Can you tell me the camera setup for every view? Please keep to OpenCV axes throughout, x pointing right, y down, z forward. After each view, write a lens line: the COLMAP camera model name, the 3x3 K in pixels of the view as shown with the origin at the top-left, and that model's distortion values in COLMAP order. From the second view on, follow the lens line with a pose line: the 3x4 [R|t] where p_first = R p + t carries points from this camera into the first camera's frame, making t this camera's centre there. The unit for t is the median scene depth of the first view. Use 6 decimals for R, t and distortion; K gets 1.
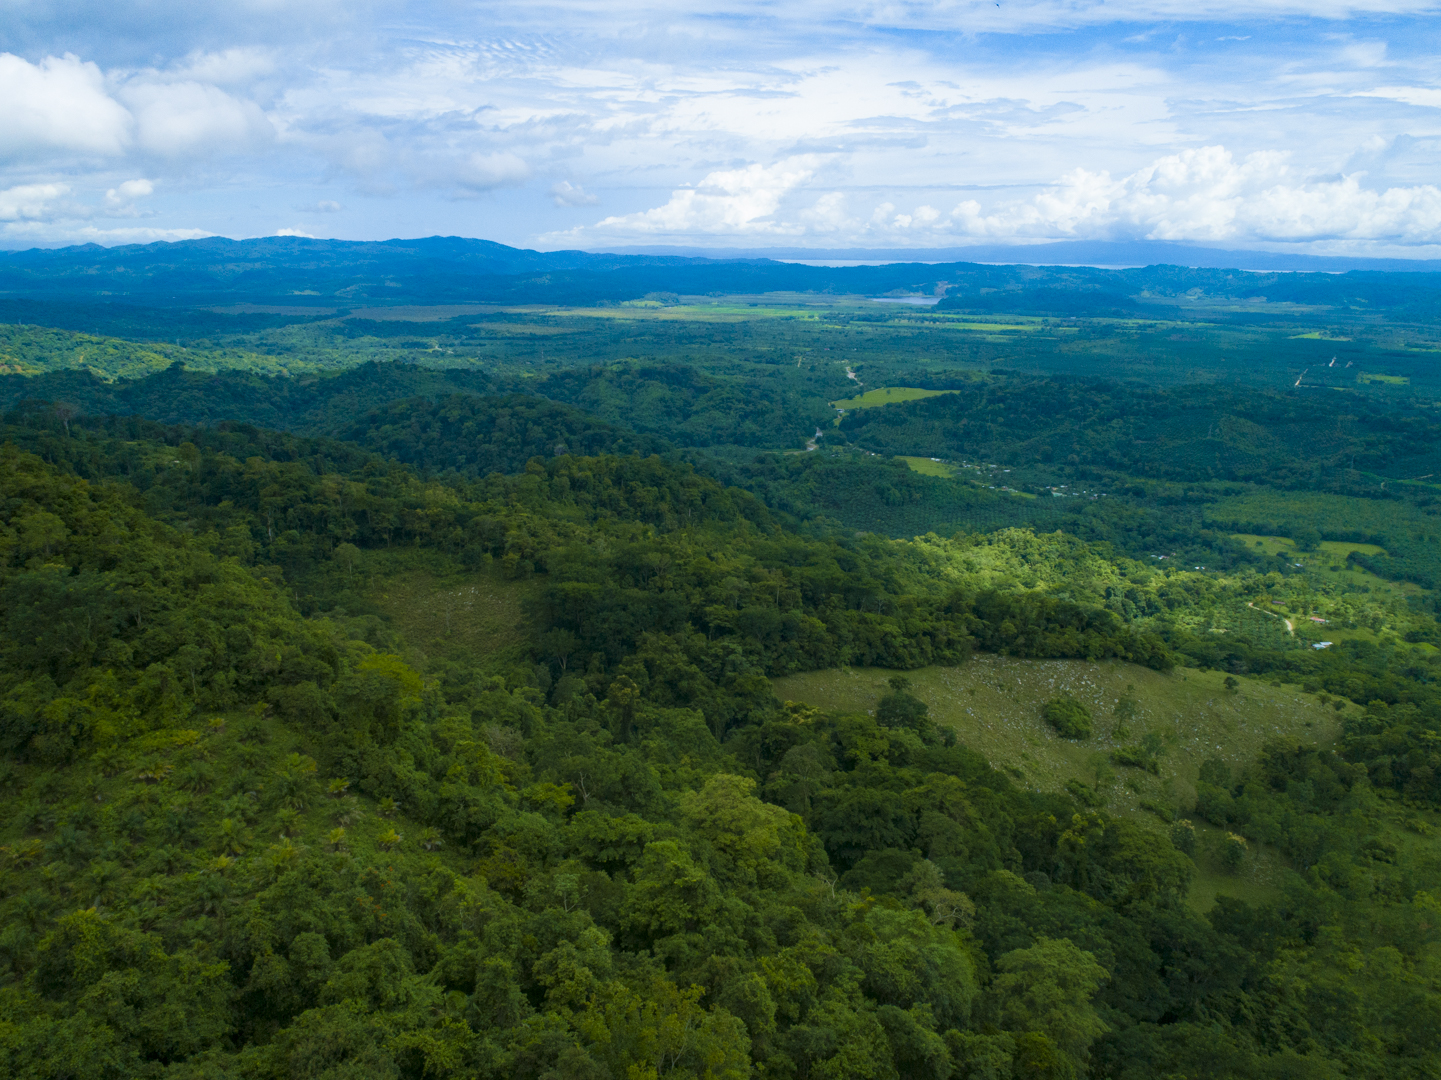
lens RADIAL K [[1093.3, 0, 721.8], [0, 1093.3, 542.0], [0, 0, 1]] dist [-0.021846, 0.012526]
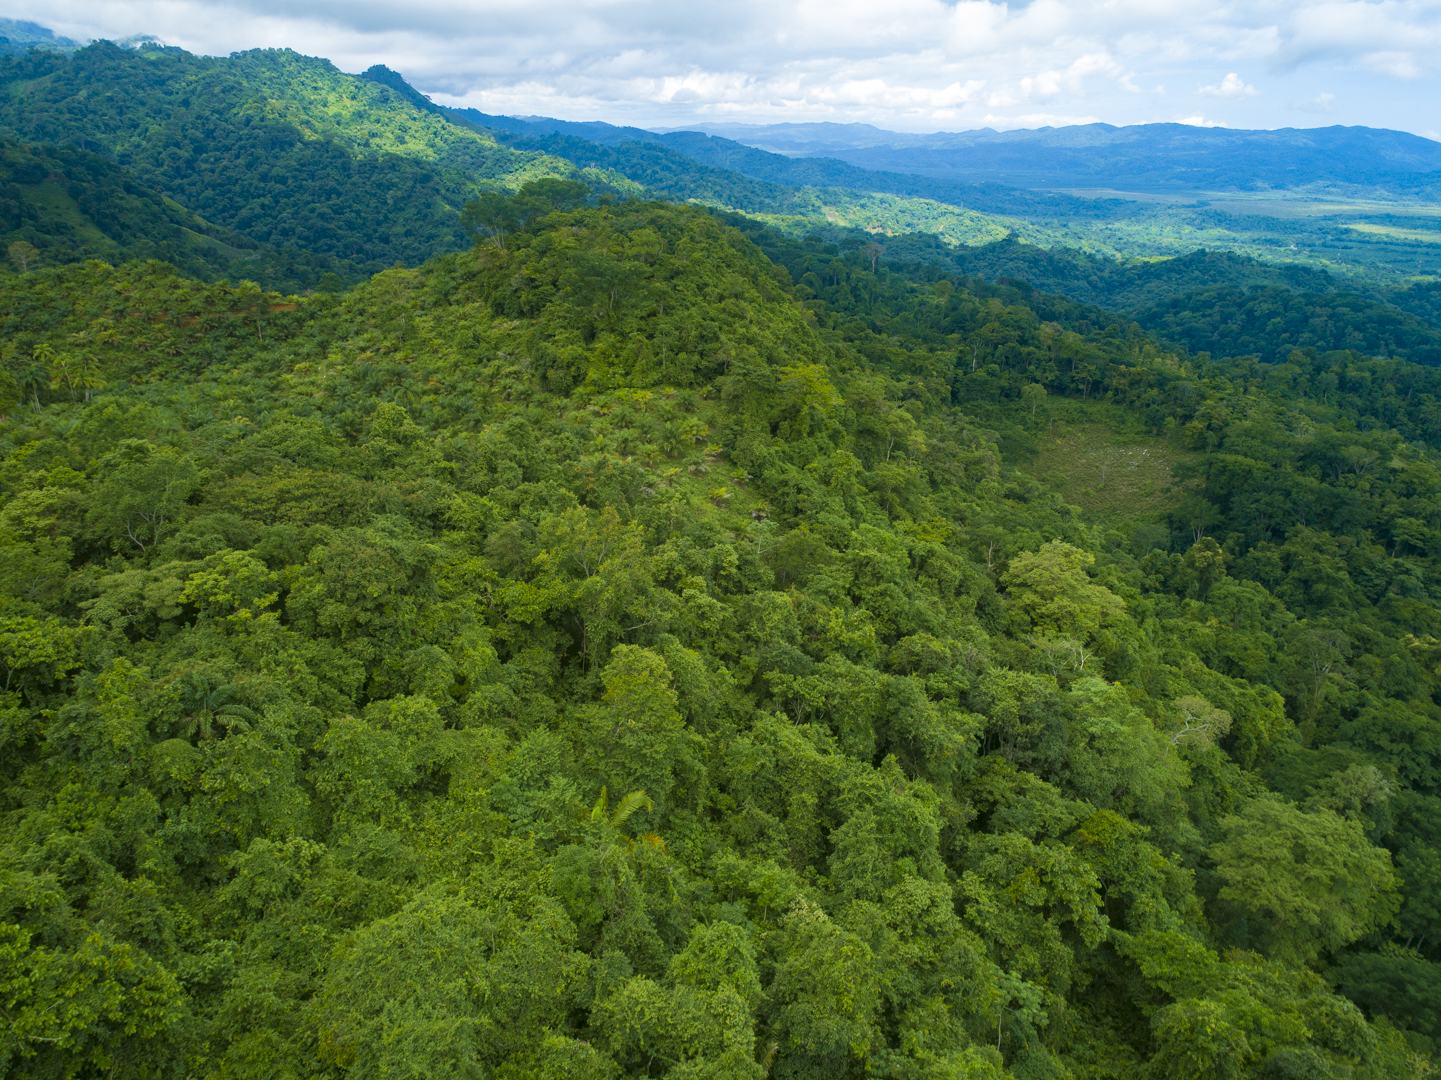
lens RADIAL K [[1093.3, 0, 721.8], [0, 1093.3, 542.0], [0, 0, 1]] dist [-0.021846, 0.012526]
pose [[0.739472, 0.246606, -0.626391, 0.105617], [-0.188045, 0.969116, 0.159542, 0.035256], [0.646390, -0.000187, 0.763007, 0.034842]]
